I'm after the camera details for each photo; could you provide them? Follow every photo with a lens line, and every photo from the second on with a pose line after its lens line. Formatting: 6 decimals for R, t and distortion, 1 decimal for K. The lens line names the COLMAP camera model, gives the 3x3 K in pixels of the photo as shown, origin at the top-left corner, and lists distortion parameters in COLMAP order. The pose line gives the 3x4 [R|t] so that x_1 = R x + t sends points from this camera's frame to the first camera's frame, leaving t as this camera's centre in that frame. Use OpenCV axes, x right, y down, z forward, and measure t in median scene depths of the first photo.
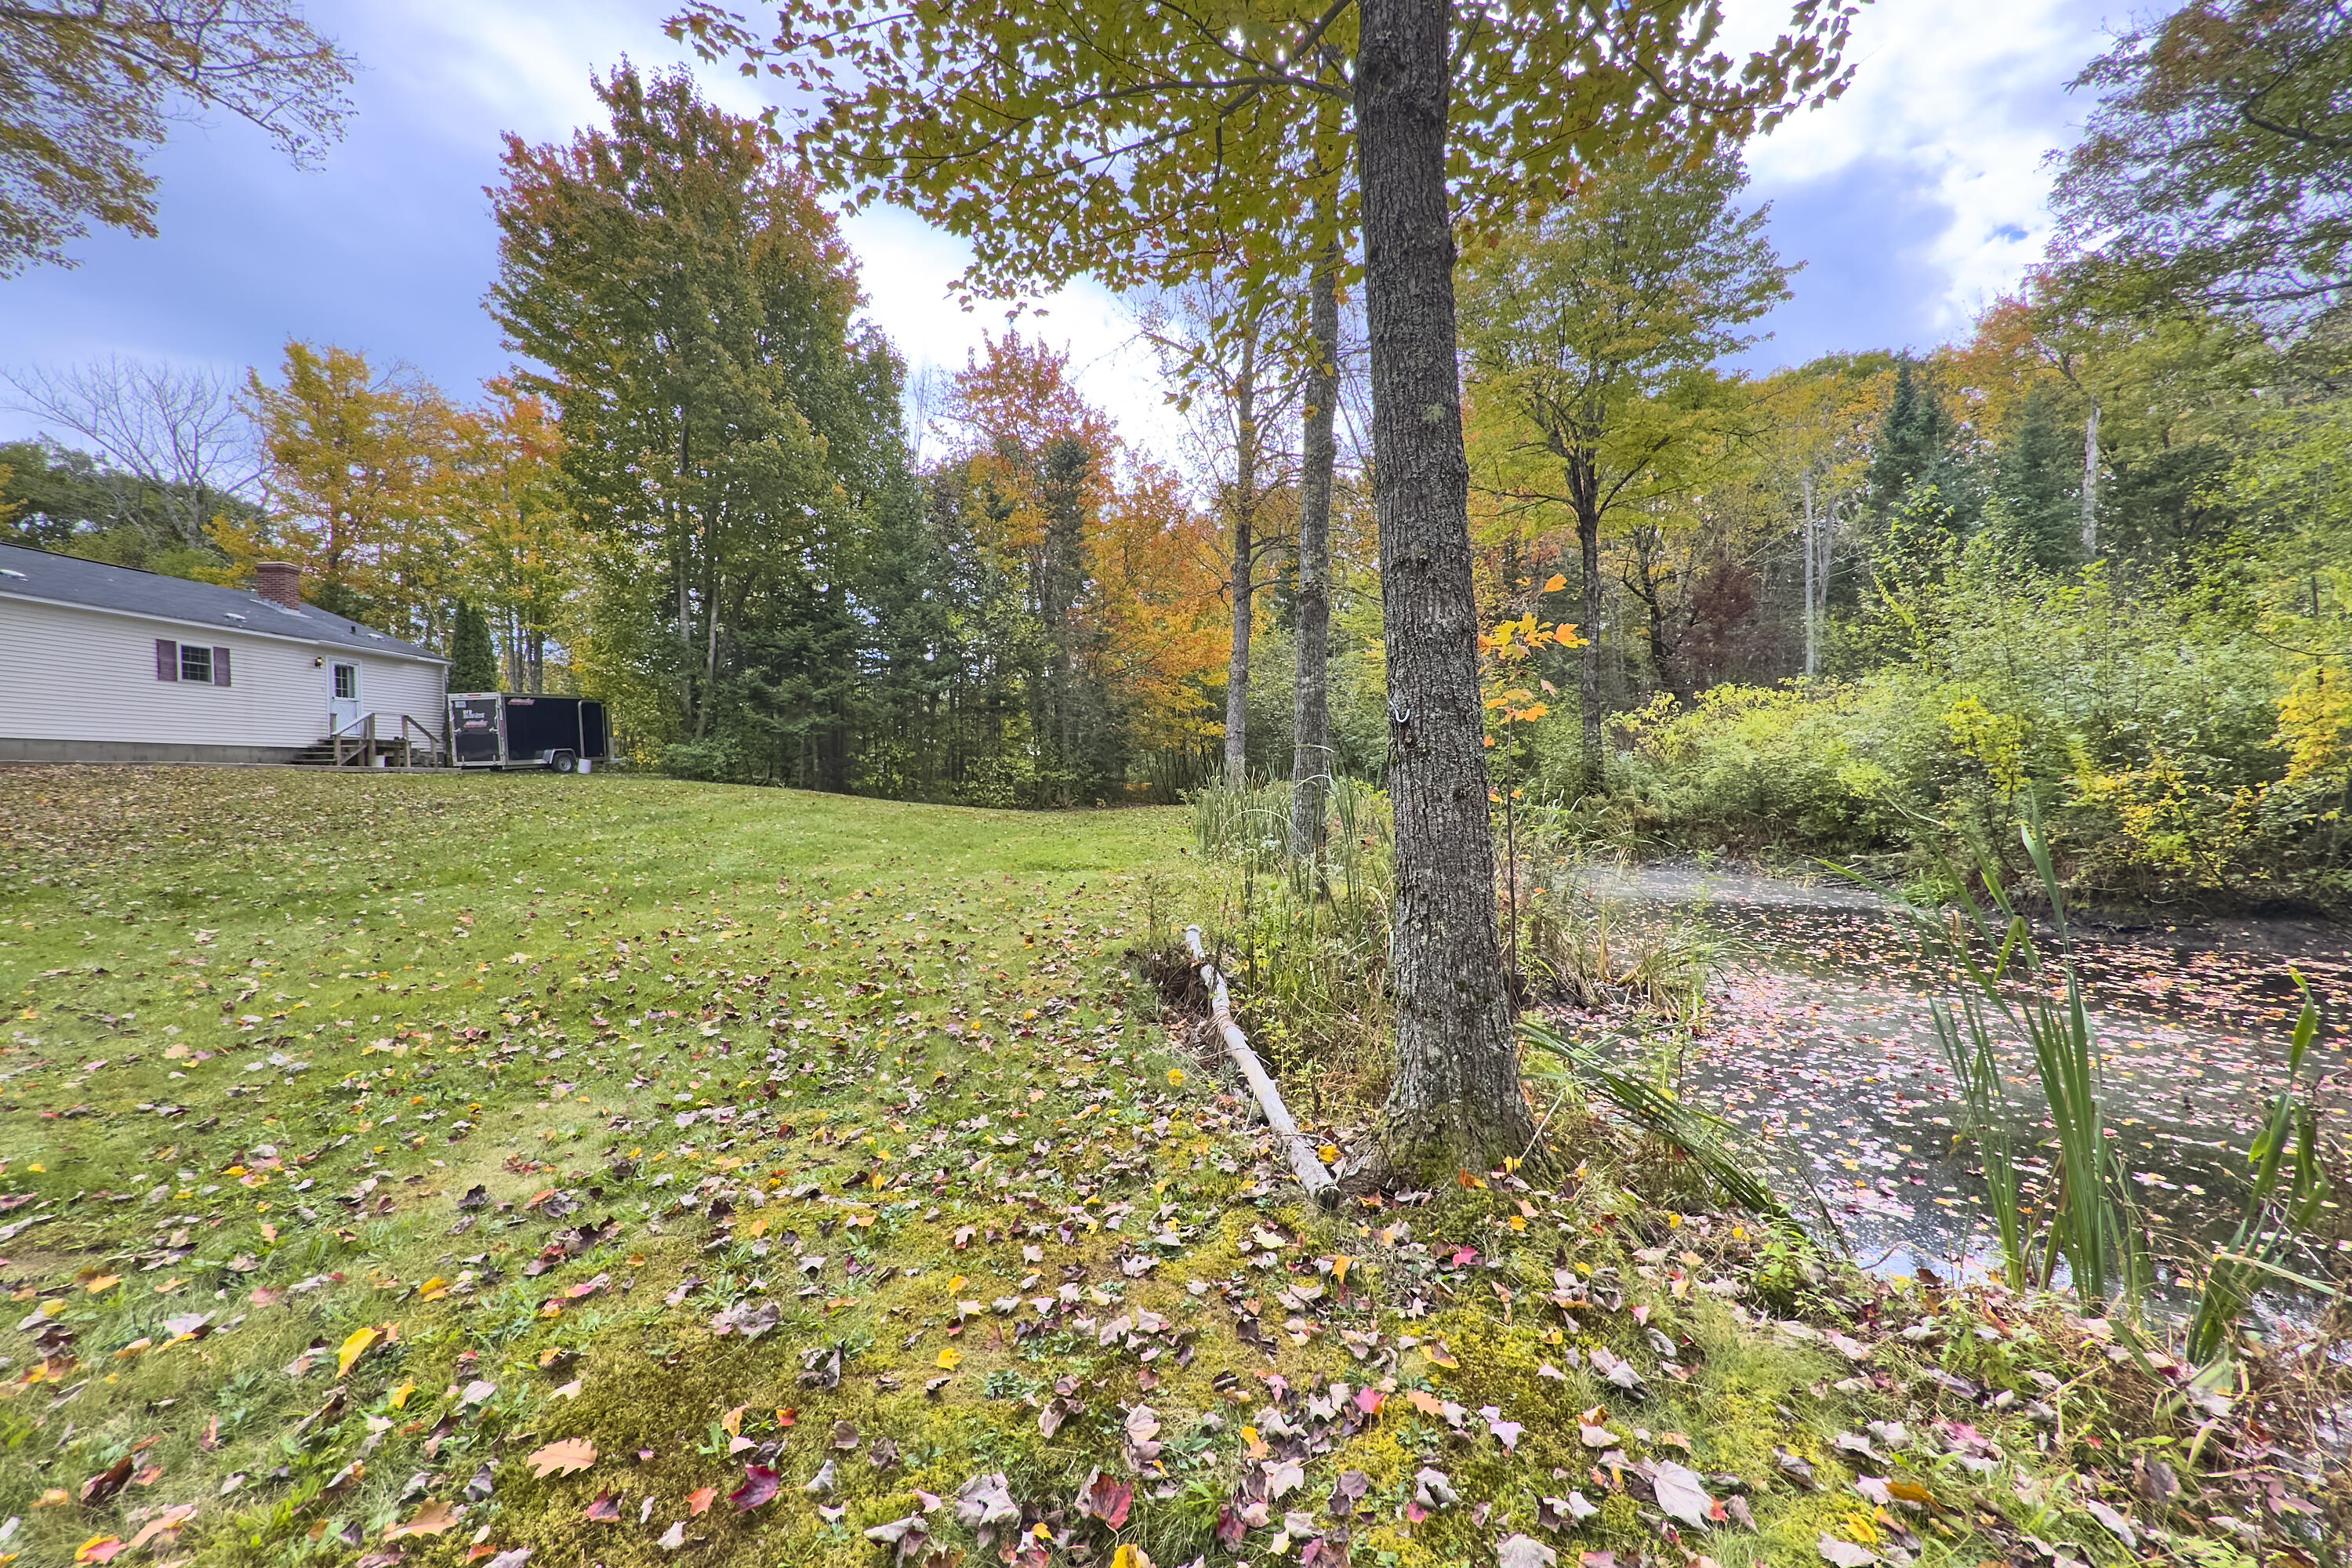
lens RADIAL K [[936.4, 0, 1183.0], [0, 936.4, 771.0], [0, 0, 1]] dist [0.033726, 0.004028]
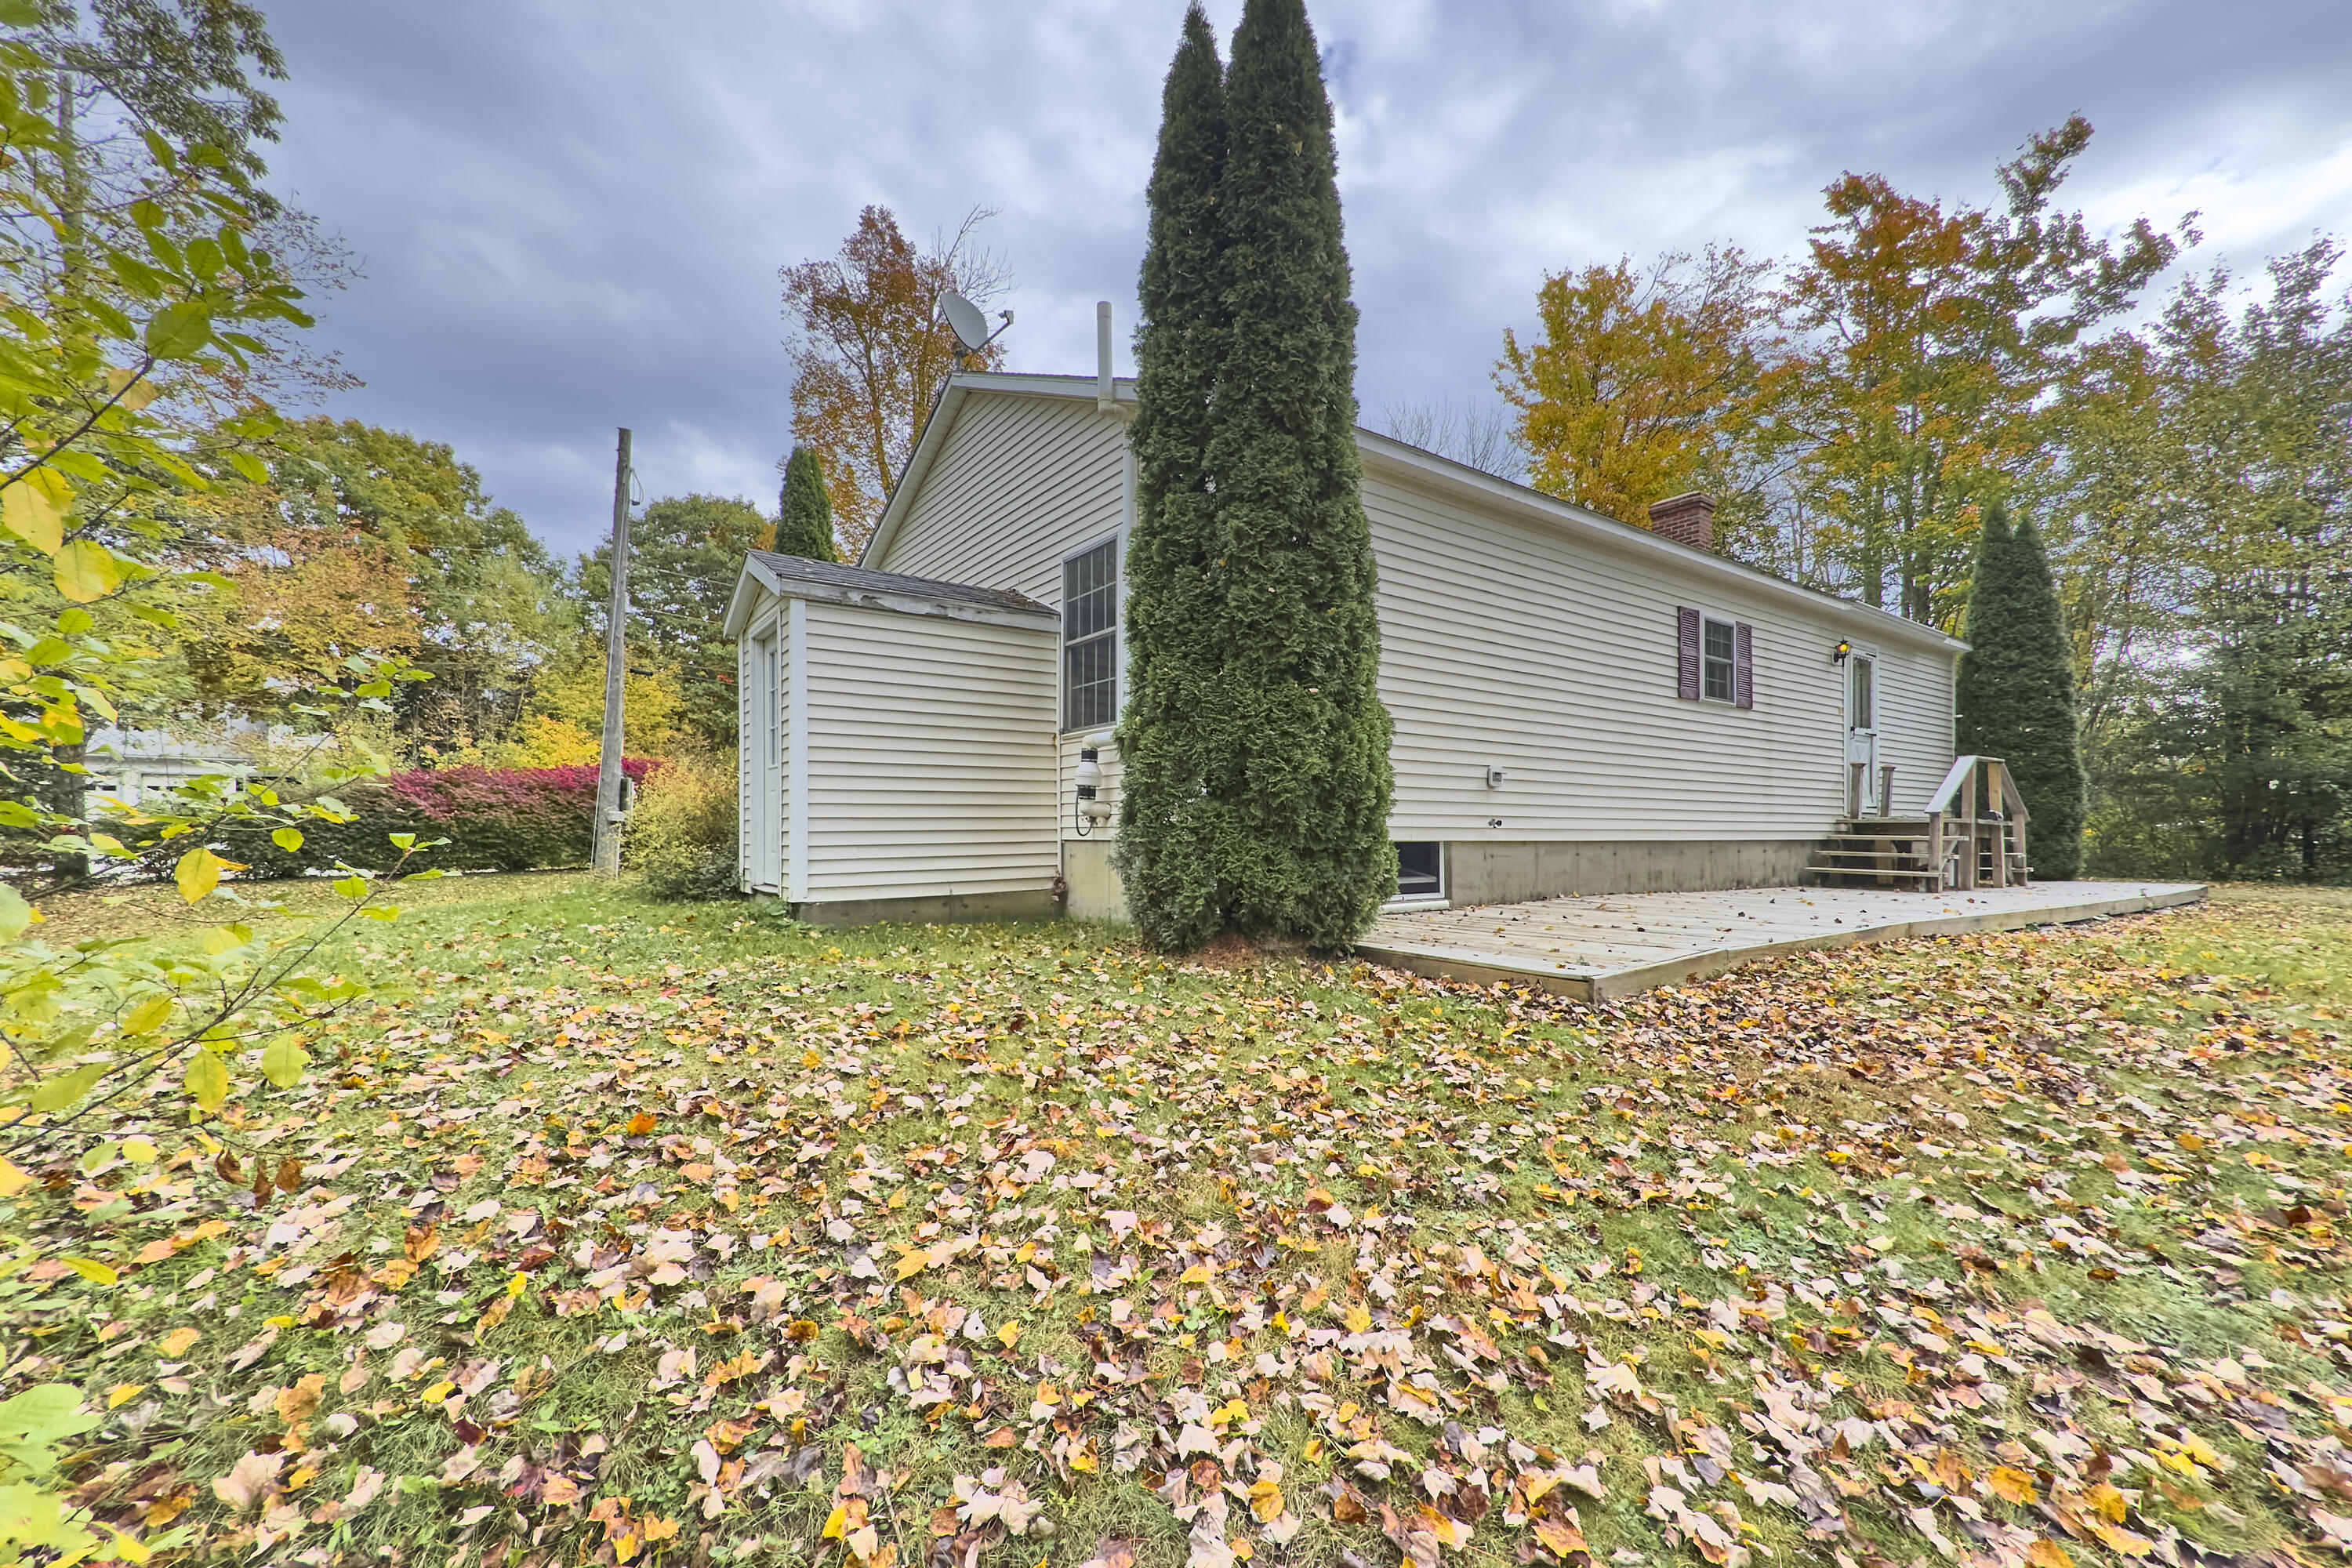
lens RADIAL K [[936.4, 0, 1183.0], [0, 936.4, 771.0], [0, 0, 1]] dist [0.033726, 0.004028]
pose [[0.610338, -0.032489, -0.791475, -2.751840], [-0.009395, 0.998791, -0.048244, -0.126858], [0.792086, 0.036881, 0.609295, 1.829970]]
